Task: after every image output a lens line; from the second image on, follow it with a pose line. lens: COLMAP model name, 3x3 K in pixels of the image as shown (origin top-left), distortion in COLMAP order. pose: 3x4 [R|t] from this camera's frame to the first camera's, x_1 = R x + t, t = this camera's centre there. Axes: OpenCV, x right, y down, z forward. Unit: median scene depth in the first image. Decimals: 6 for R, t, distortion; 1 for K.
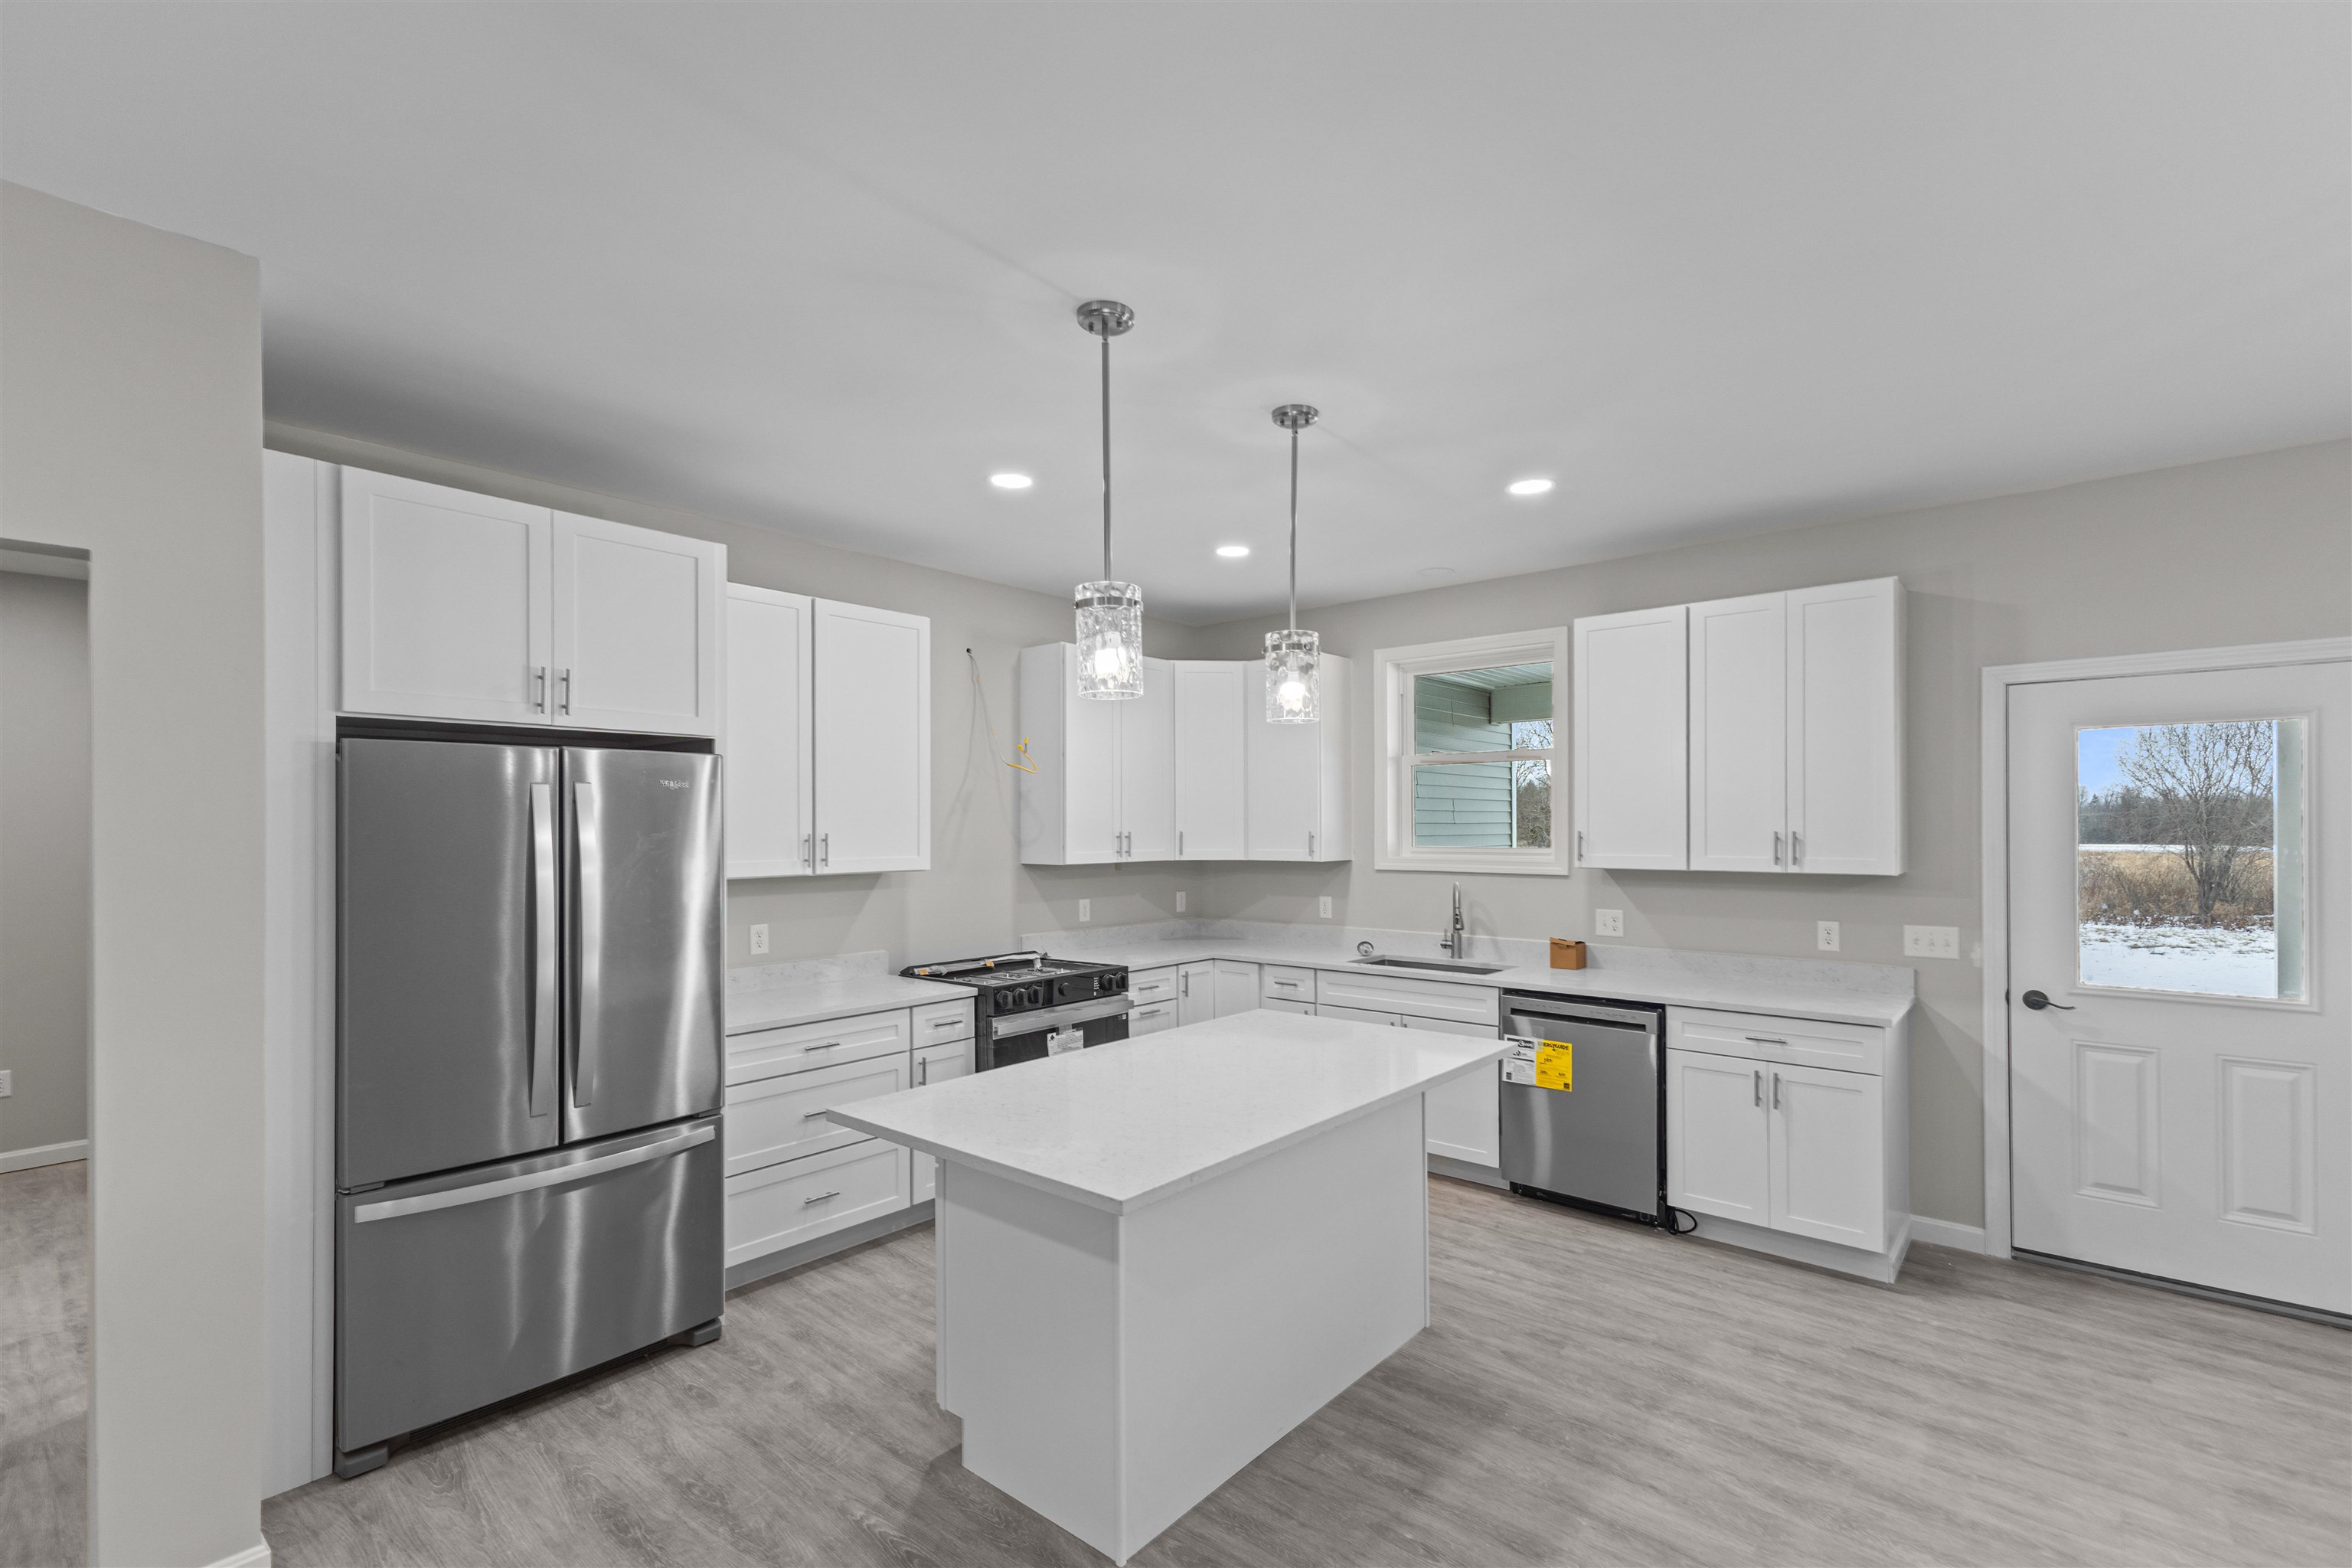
lens RADIAL K [[1036.9, 0, 1195.7], [0, 1036.9, 827.1], [0, 0, 1]] dist [0.018343, -0.000667]
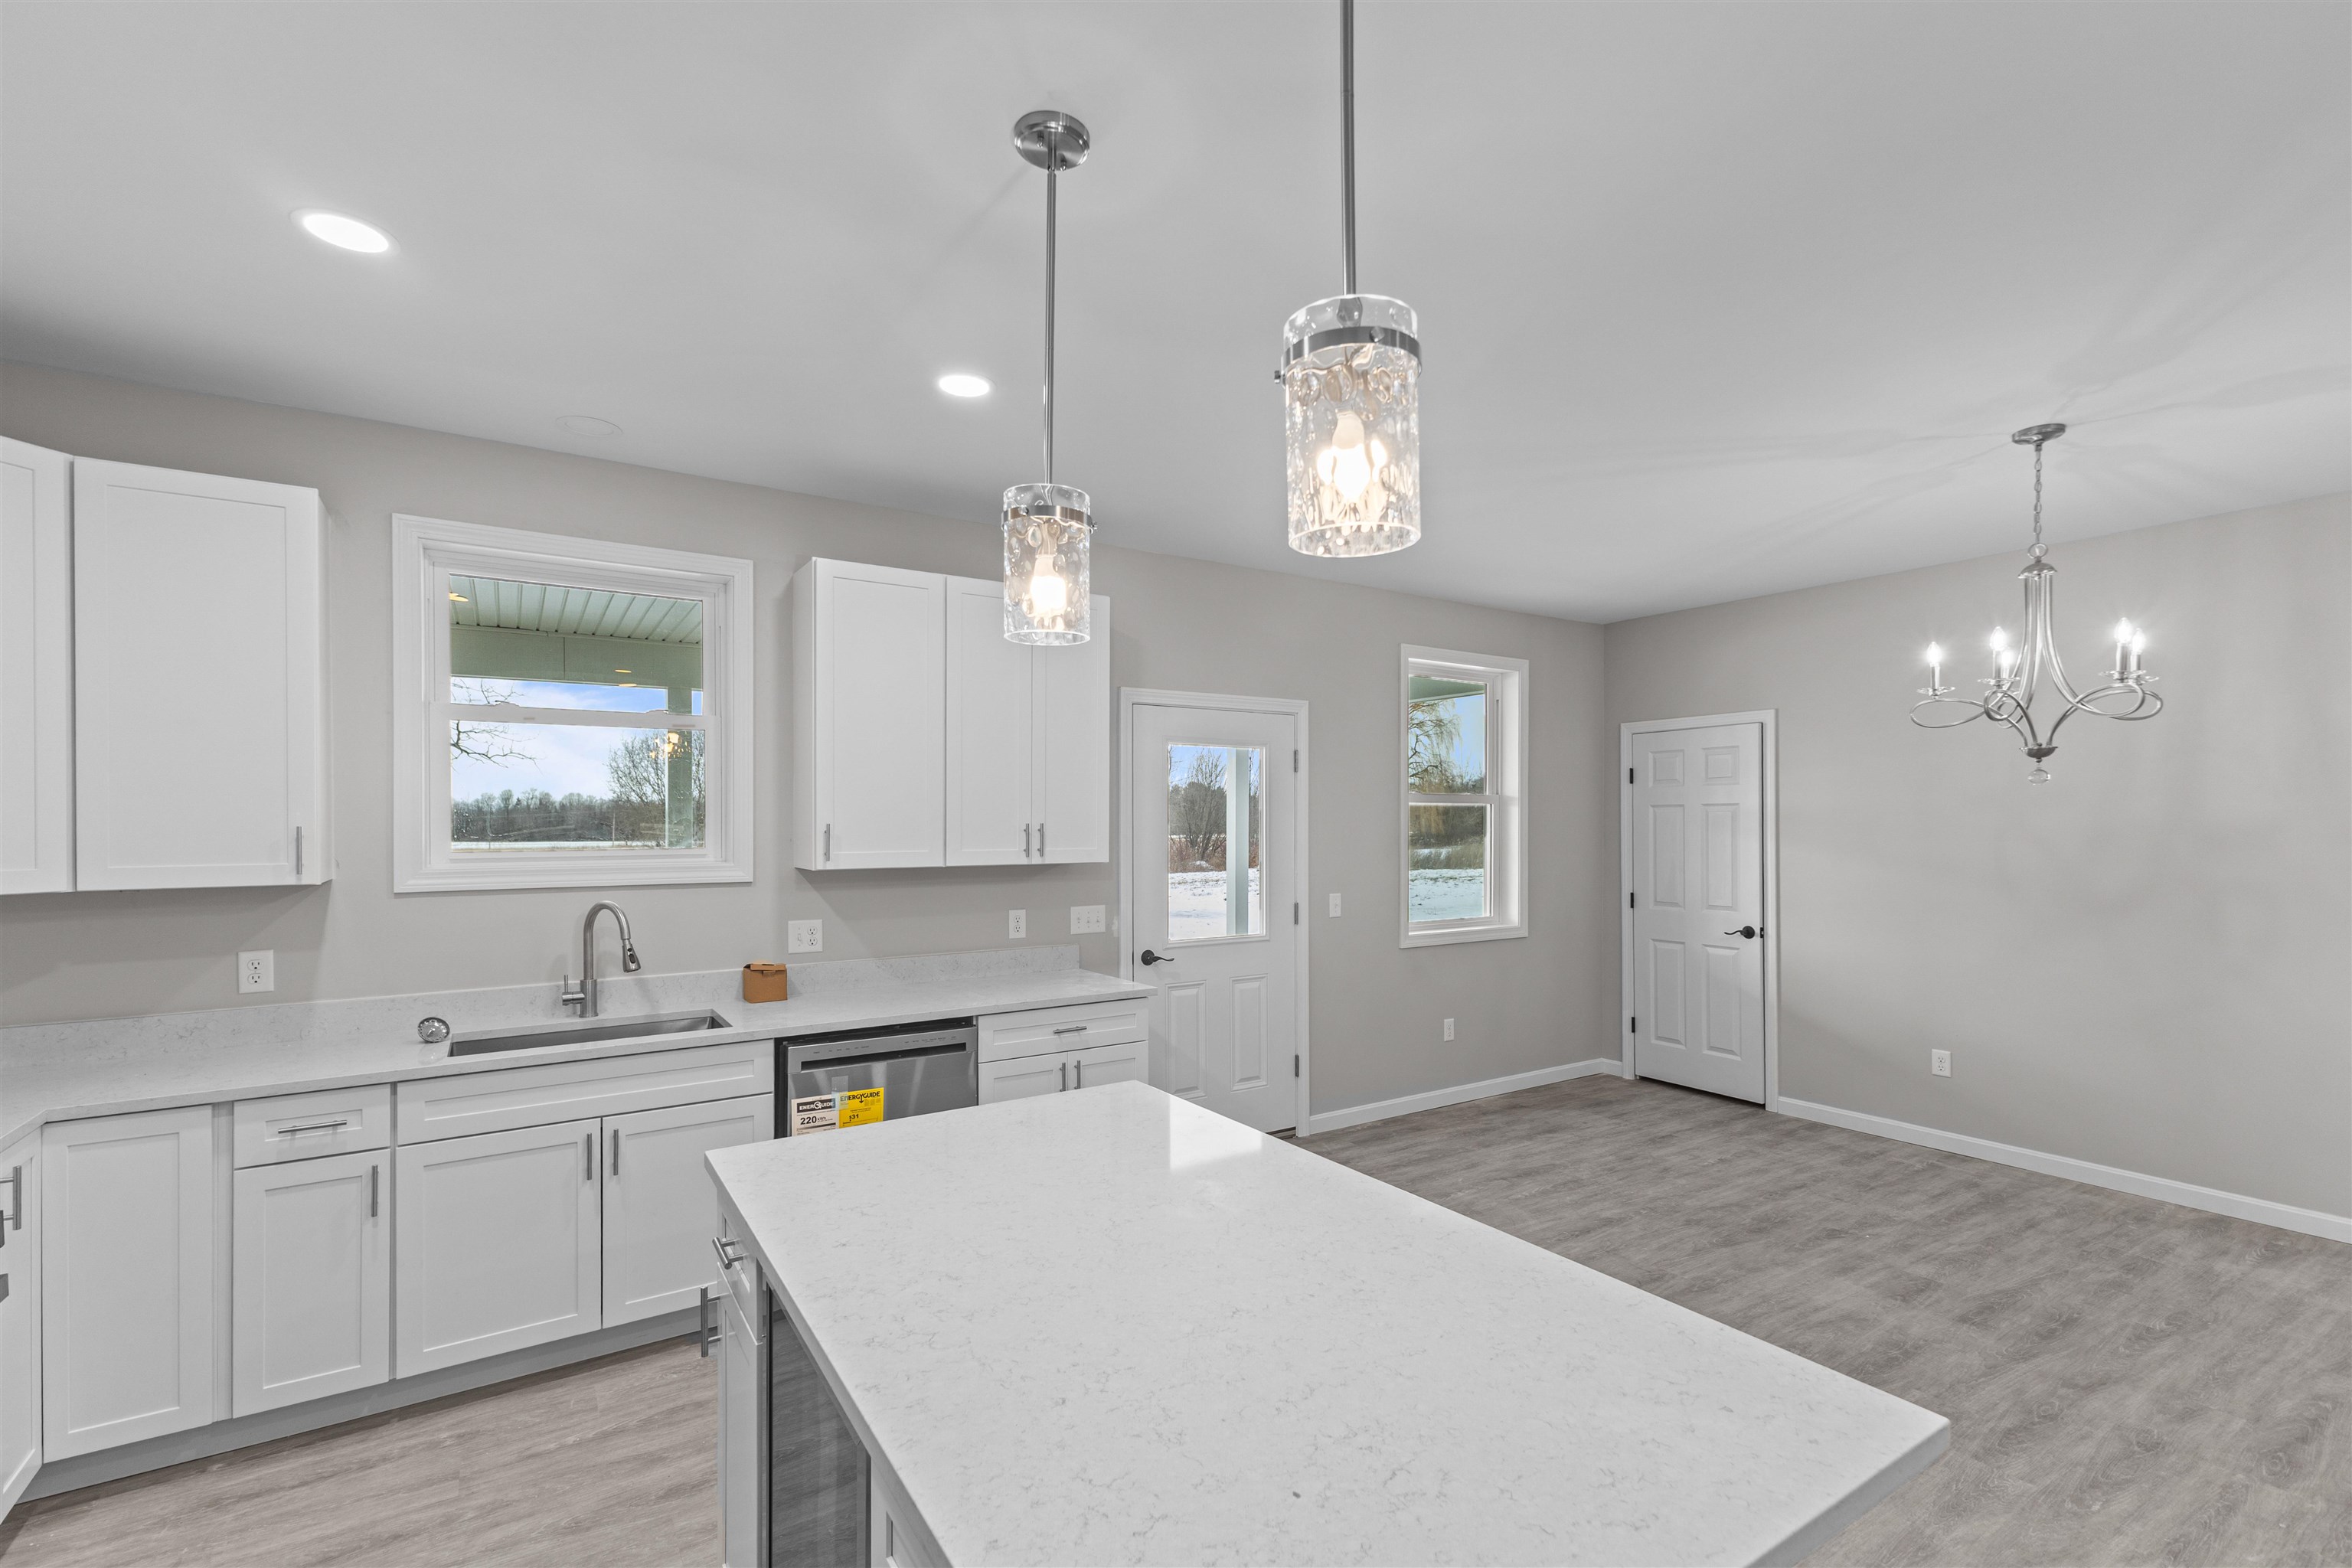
lens RADIAL K [[1036.9, 0, 1191.8], [0, 1036.9, 816.6], [0, 0, 1]] dist [0.018343, -0.000667]
pose [[0.281932, 0.007752, 0.959403, -0.356821], [0.001163, 0.999964, -0.008422, 0.005720], [-0.959434, 0.003491, 0.281913, 0.558947]]
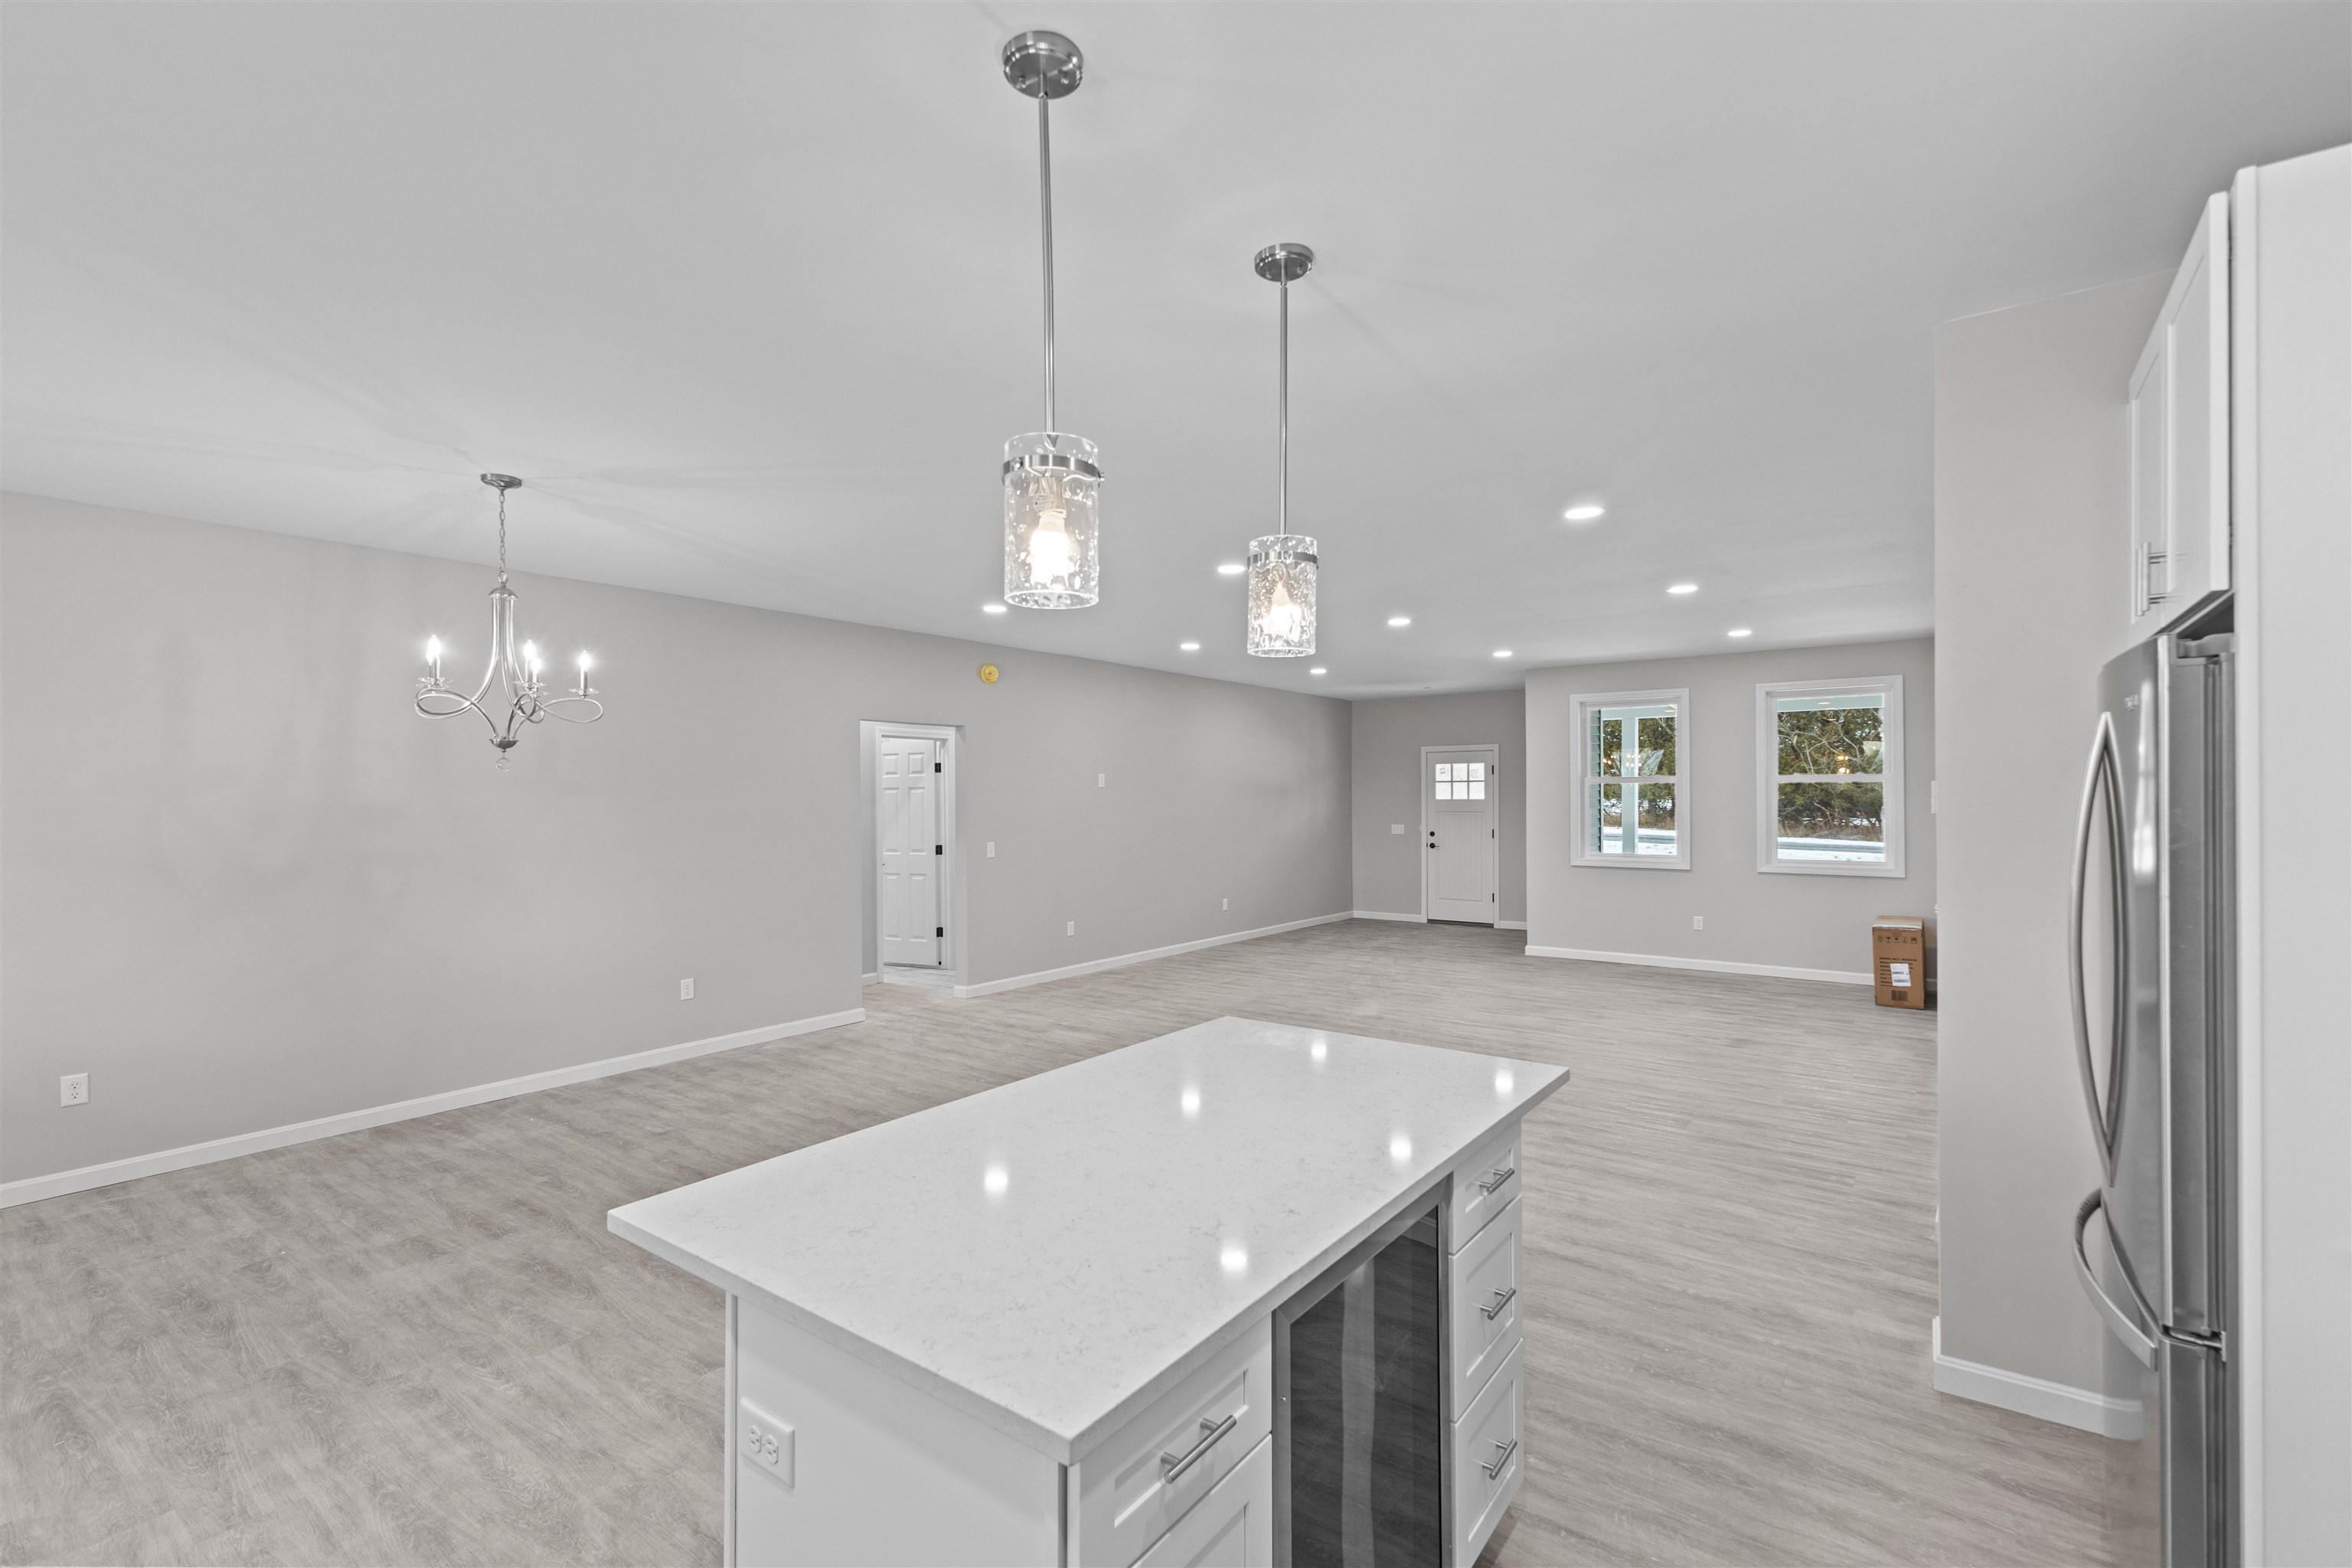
lens RADIAL K [[1036.9, 0, 1177.0], [0, 1036.9, 795.4], [0, 0, 1]] dist [0.018343, -0.000667]
pose [[-0.997501, 0.009031, -0.070076, 0.052234], [0.009129, 0.999958, -0.001067, 0.004916], [0.070064, -0.001704, -0.997541, 1.184052]]
